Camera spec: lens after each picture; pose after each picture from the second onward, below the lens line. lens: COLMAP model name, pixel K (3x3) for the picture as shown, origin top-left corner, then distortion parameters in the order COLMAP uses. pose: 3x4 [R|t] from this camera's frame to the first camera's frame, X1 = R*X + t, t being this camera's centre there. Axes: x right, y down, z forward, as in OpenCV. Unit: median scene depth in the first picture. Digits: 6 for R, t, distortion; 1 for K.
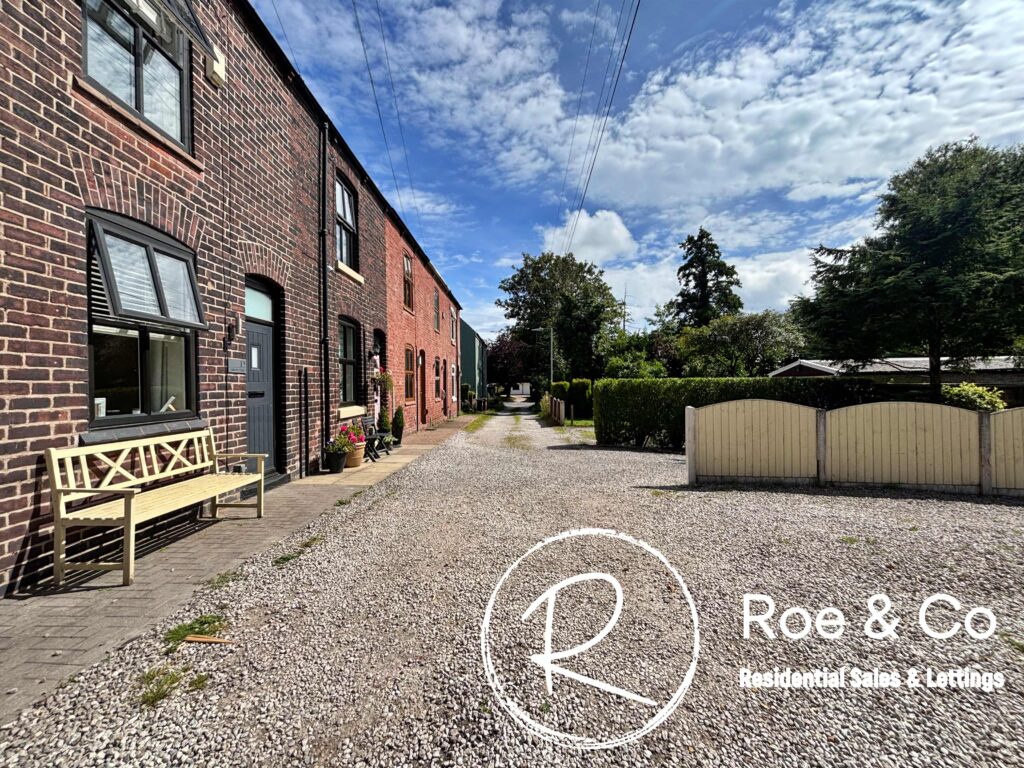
lens RADIAL K [[411.3, 0, 512.0], [0, 411.3, 384.0], [0, 0, 1]] dist [0.001728, 0.000460]
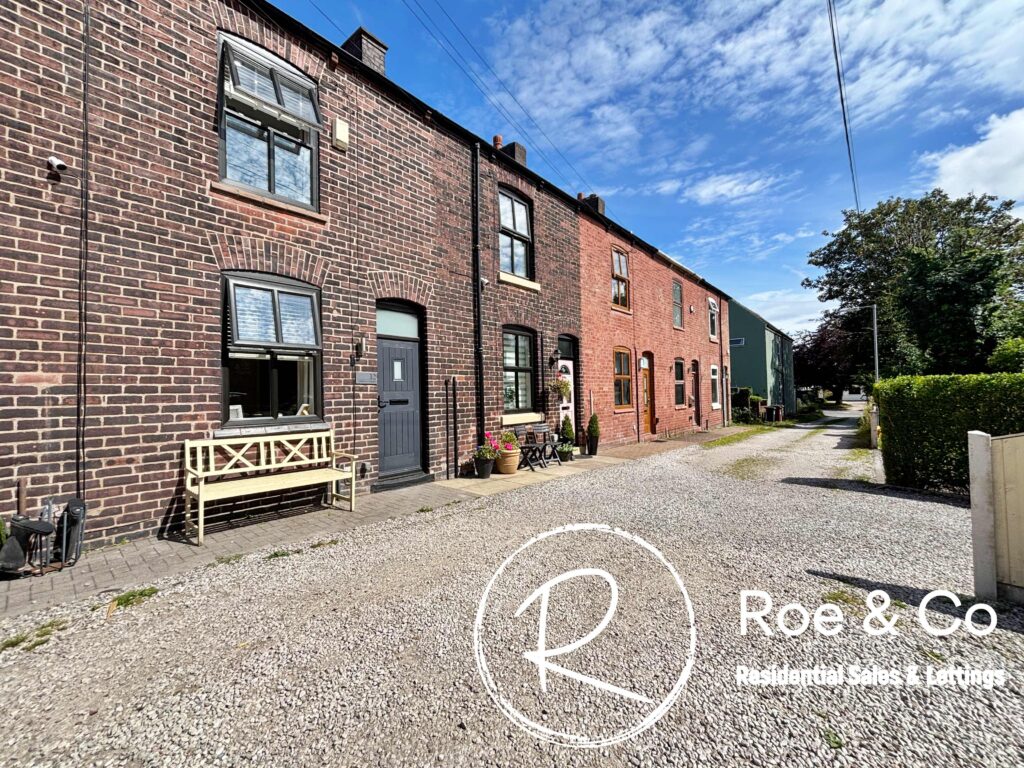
lens RADIAL K [[415.6, 0, 512.0], [0, 415.6, 384.0], [0, 0, 1]] dist [-0.000216, 0.000308]
pose [[0.763138, -0.022885, -0.645830, 0.483470], [0.014668, 0.999729, -0.018093, 0.001365], [0.646069, 0.004334, 0.763267, 0.418684]]
